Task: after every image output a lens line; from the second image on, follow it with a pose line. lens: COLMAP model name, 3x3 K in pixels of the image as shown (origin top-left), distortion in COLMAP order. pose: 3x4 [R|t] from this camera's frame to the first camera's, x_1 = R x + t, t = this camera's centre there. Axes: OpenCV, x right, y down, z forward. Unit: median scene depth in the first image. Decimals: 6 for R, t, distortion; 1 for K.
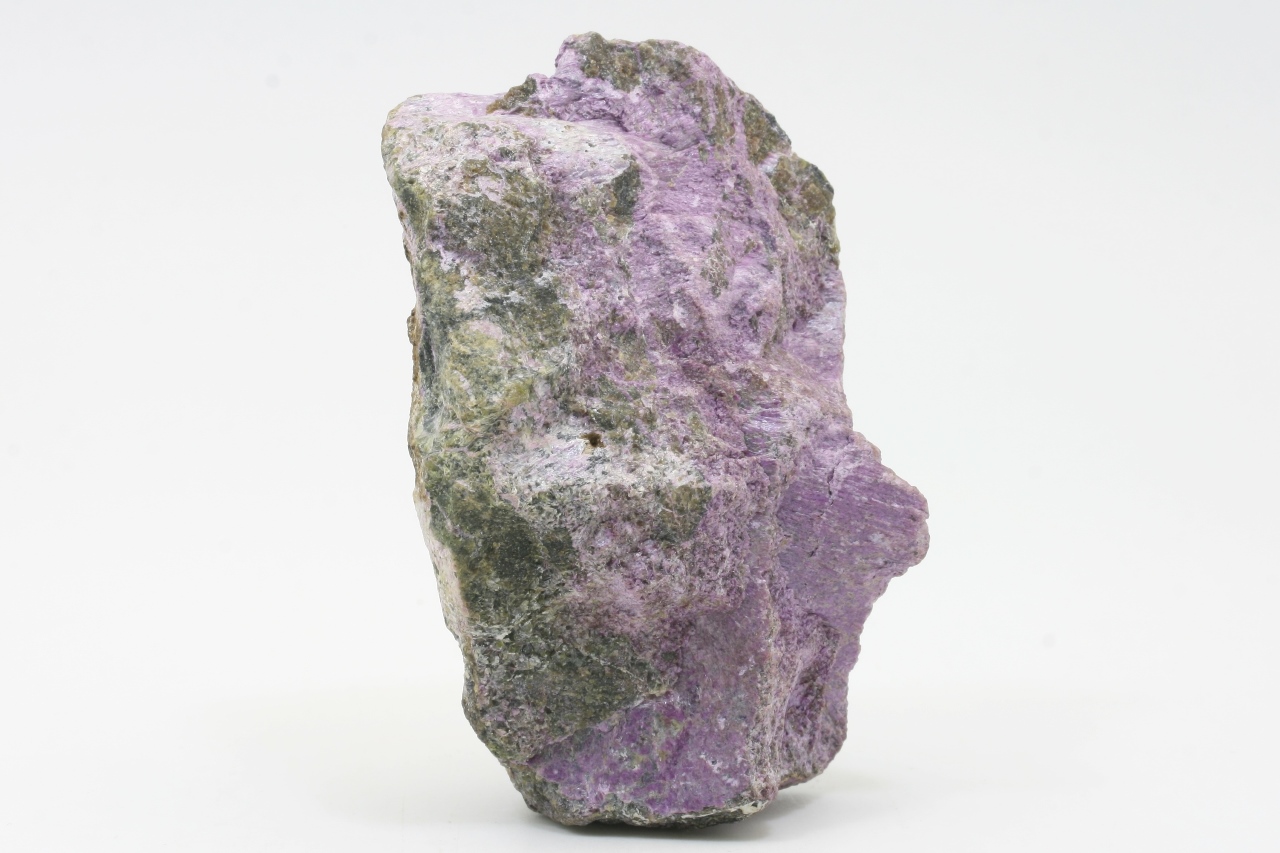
lens RADIAL K [[4537.2, 0, 640.7], [0, 4537.2, 428.0], [0, 0, 1]] dist [-0.160797, 0.000000]
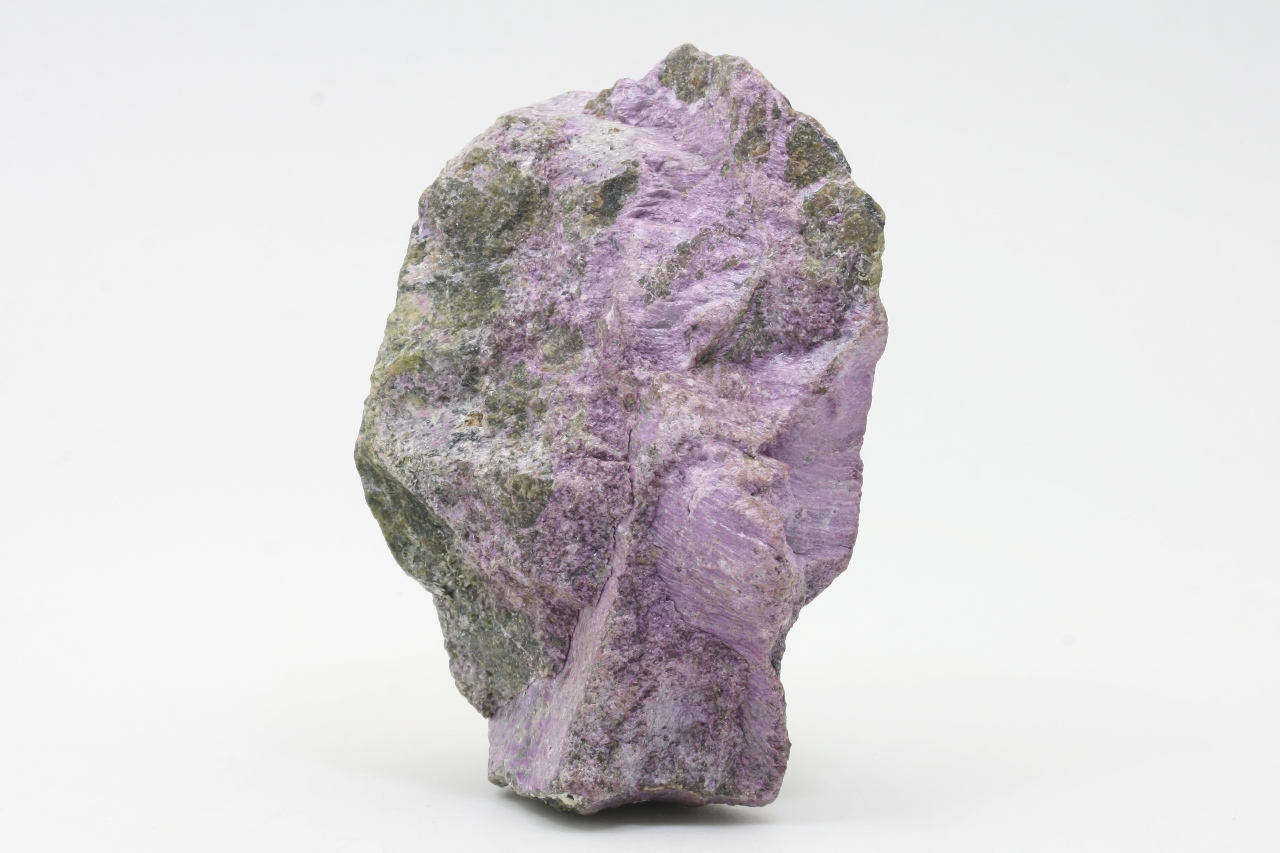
lens RADIAL K [[4537.2, 0, 641.5], [0, 4537.2, 425.6], [0, 0, 1]] dist [-0.160797, 0.000000]
pose [[0.557515, 0.130071, -0.819914, 0.864157], [-0.141421, 0.988094, 0.060589, -0.064265], [0.818033, 0.082174, 0.569271, 0.423347]]
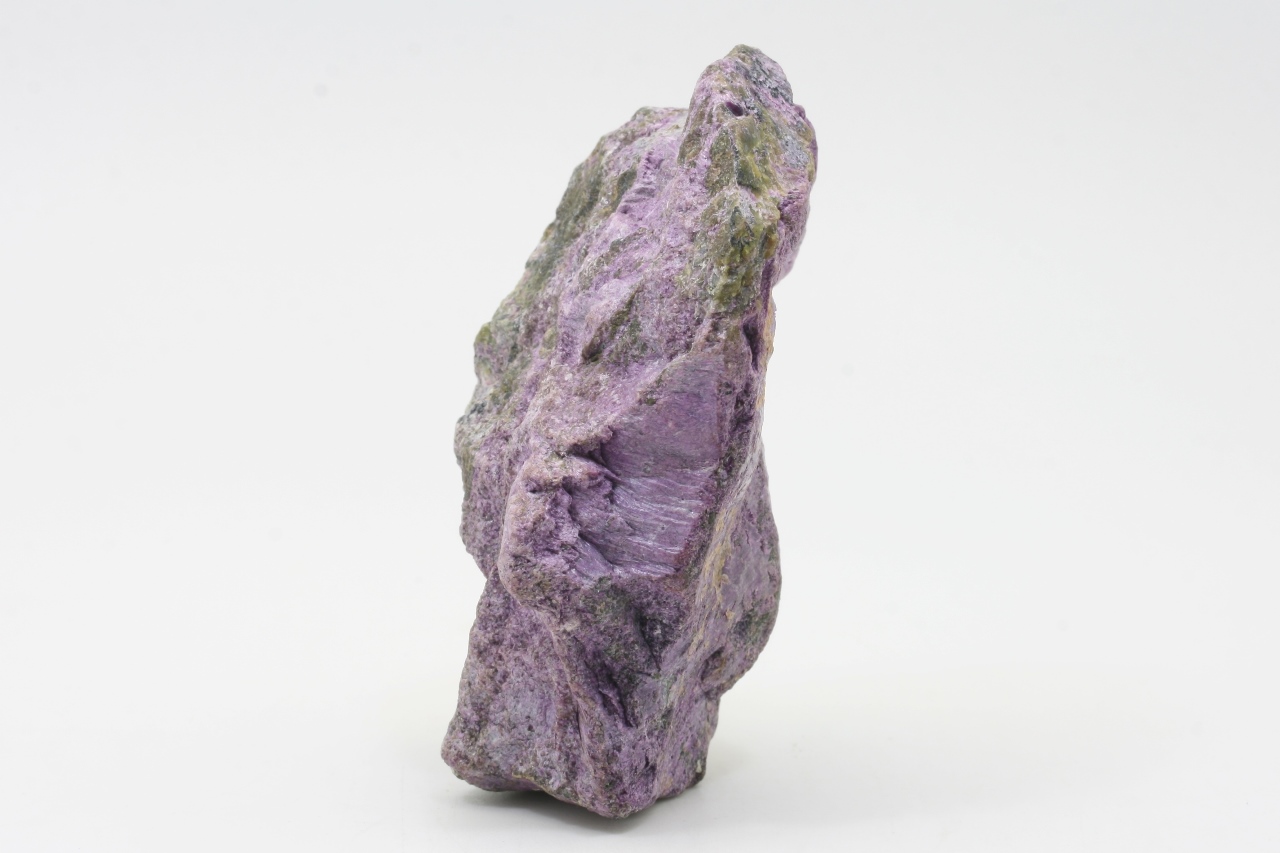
lens RADIAL K [[4537.2, 0, 639.5], [0, 4537.2, 426.4], [0, 0, 1]] dist [-0.160797, 0.000000]
pose [[-0.315308, 0.142657, -0.938206, 0.982135], [-0.167129, 0.964837, 0.202875, -0.212146], [0.934157, 0.220770, -0.280378, 1.317344]]
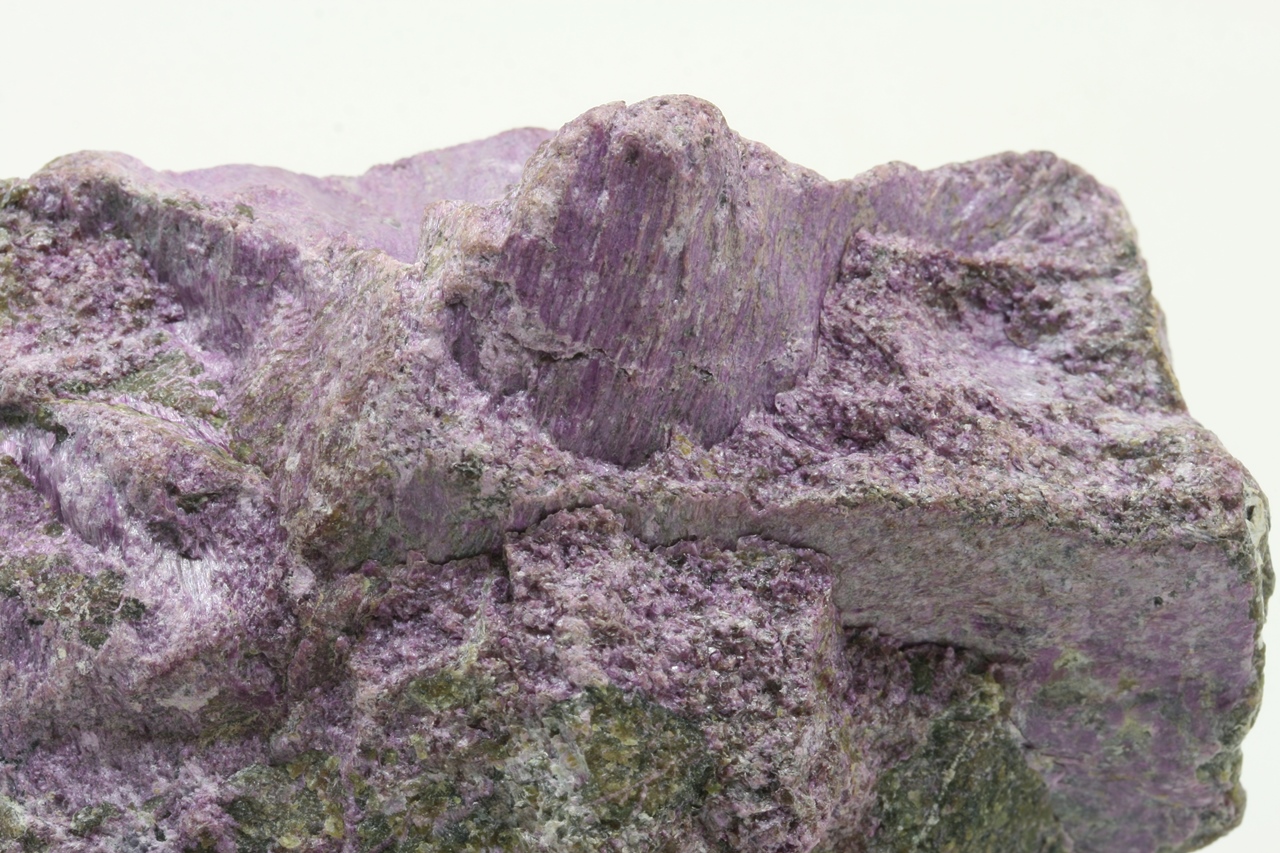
lens RADIAL K [[4537.2, 0, 639.2], [0, 4537.2, 428.0], [0, 0, 1]] dist [-0.160797, 0.000000]
pose [[0.035775, -0.890987, -0.452617, 0.240191], [0.983812, -0.048179, 0.172604, -0.057824], [-0.175595, -0.451465, 0.874840, 0.611028]]
